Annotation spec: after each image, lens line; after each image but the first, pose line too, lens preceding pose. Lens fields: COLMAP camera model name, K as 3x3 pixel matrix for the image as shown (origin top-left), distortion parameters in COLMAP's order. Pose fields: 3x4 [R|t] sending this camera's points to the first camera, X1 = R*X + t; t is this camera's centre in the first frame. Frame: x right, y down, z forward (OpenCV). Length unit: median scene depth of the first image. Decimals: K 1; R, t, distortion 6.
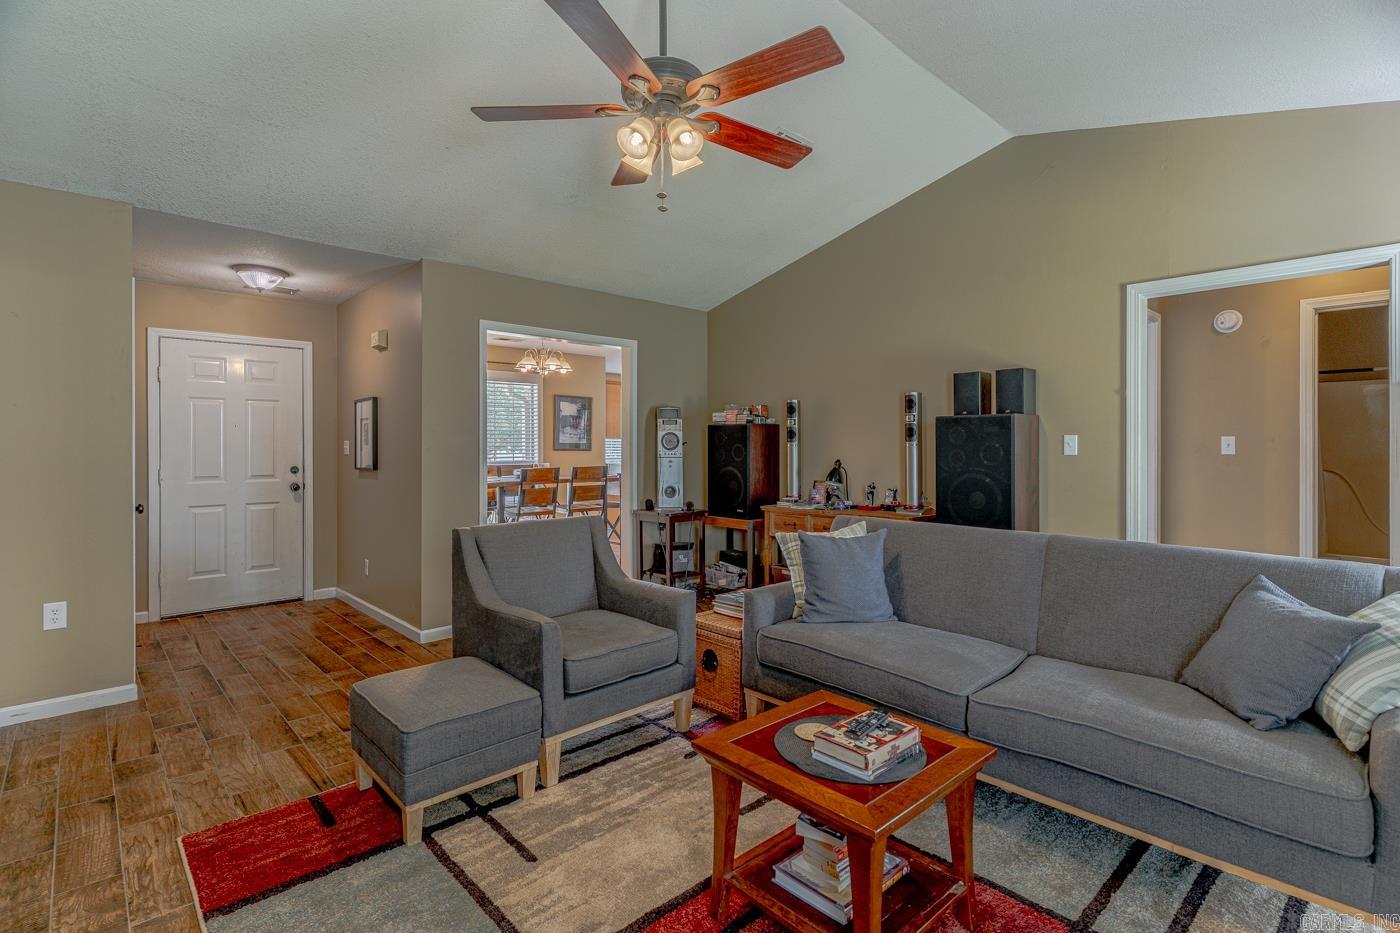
lens RADIAL K [[674.4, 0, 694.6], [0, 674.4, 439.6], [0, 0, 1]] dist [0.001458, -0.000948]
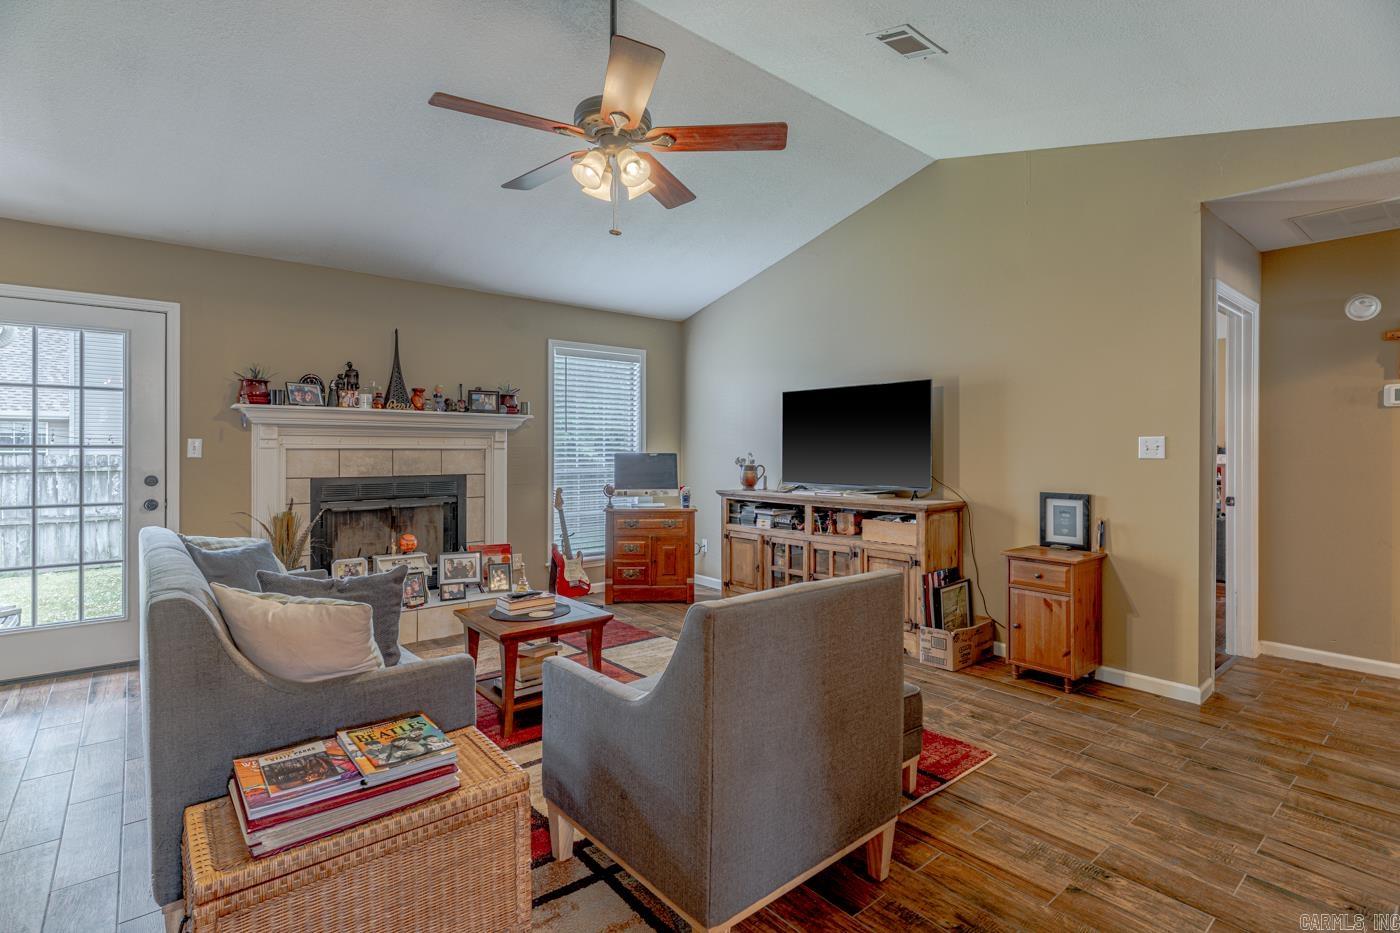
lens RADIAL K [[661.1, 0, 702.5], [0, 661.1, 453.4], [0, 0, 1]] dist [-0.001987, -0.000297]
pose [[-0.999168, 0.000541, 0.040784, -0.191078], [0.000222, 0.999969, -0.007831, 0.020262], [-0.040787, -0.007816, -0.999137, 1.678742]]
